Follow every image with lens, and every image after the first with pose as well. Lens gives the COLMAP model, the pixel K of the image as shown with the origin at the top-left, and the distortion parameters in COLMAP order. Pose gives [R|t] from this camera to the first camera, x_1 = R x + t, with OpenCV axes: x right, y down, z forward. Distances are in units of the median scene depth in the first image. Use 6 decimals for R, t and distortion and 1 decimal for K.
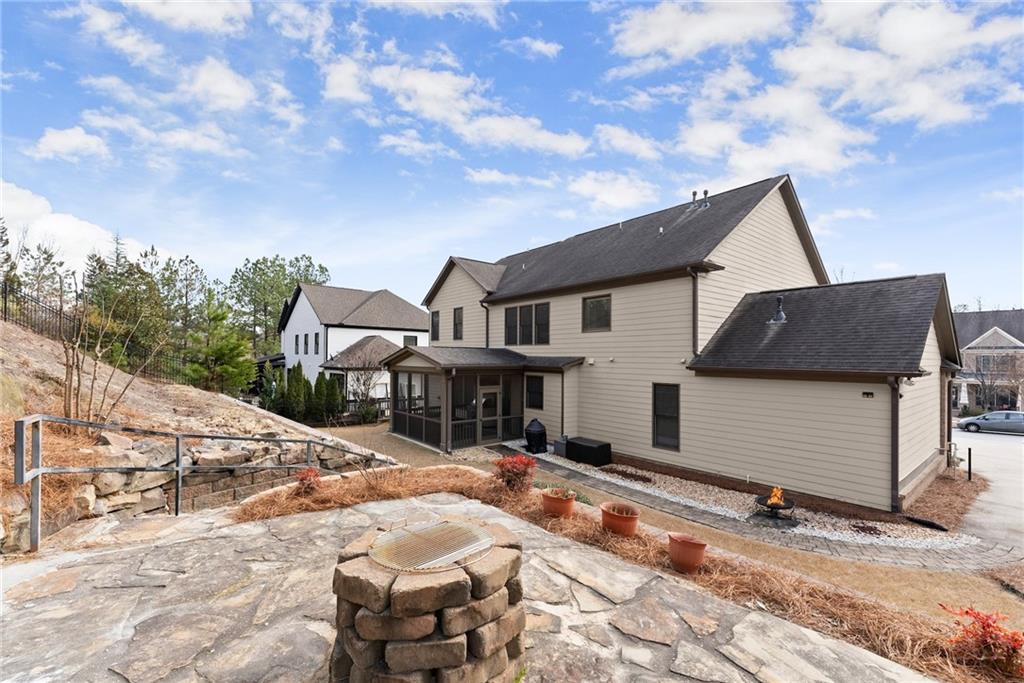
lens RADIAL K [[424.5, 0, 515.1], [0, 424.5, 354.3], [0, 0, 1]] dist [0.000684, 0.000208]
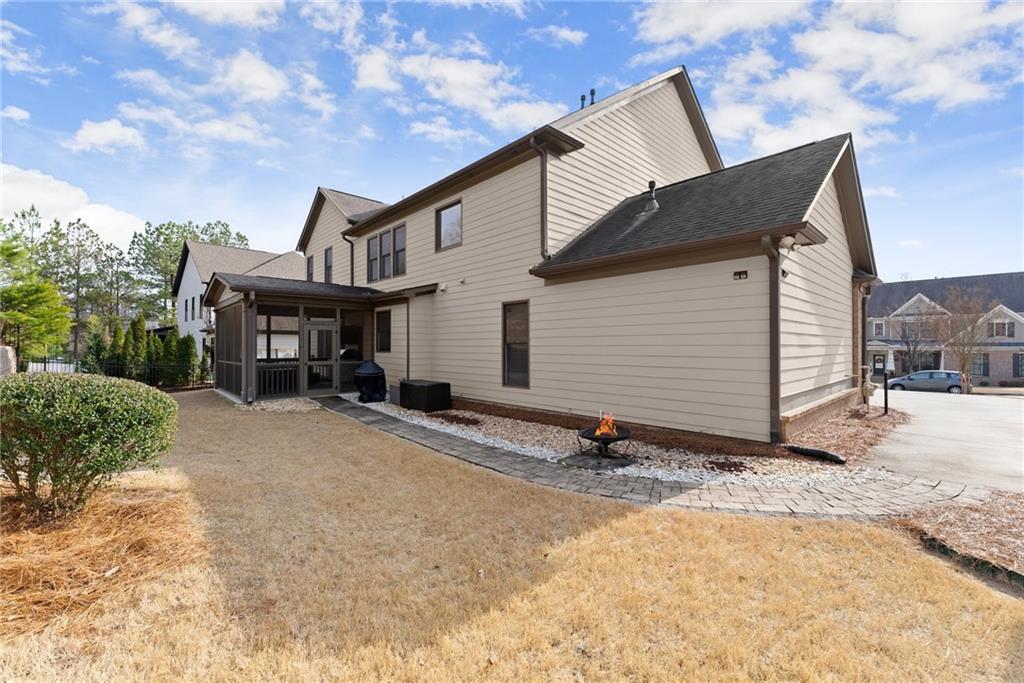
lens RADIAL K [[414.9, 0, 512.0], [0, 414.9, 341.5], [0, 0, 1]] dist [0.005174, -0.000028]
pose [[0.997498, -0.004833, 0.070523, 0.305034], [0.005280, 0.999967, -0.006166, 0.149951], [-0.070491, 0.006523, 0.997491, 0.262555]]
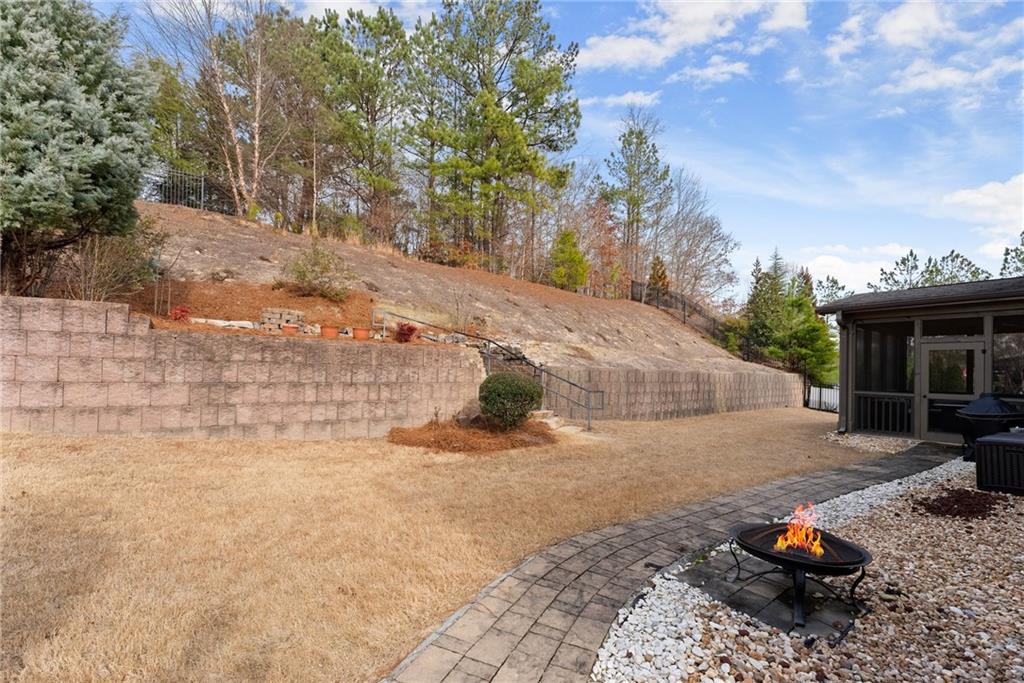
lens RADIAL K [[424.5, 0, 515.1], [0, 424.5, 354.3], [0, 0, 1]] dist [0.000684, 0.000208]
pose [[-0.057107, -0.040793, -0.997534, 0.670375], [-0.021518, 0.998983, -0.039620, 0.165814], [0.998136, 0.019202, -0.057926, 0.591502]]
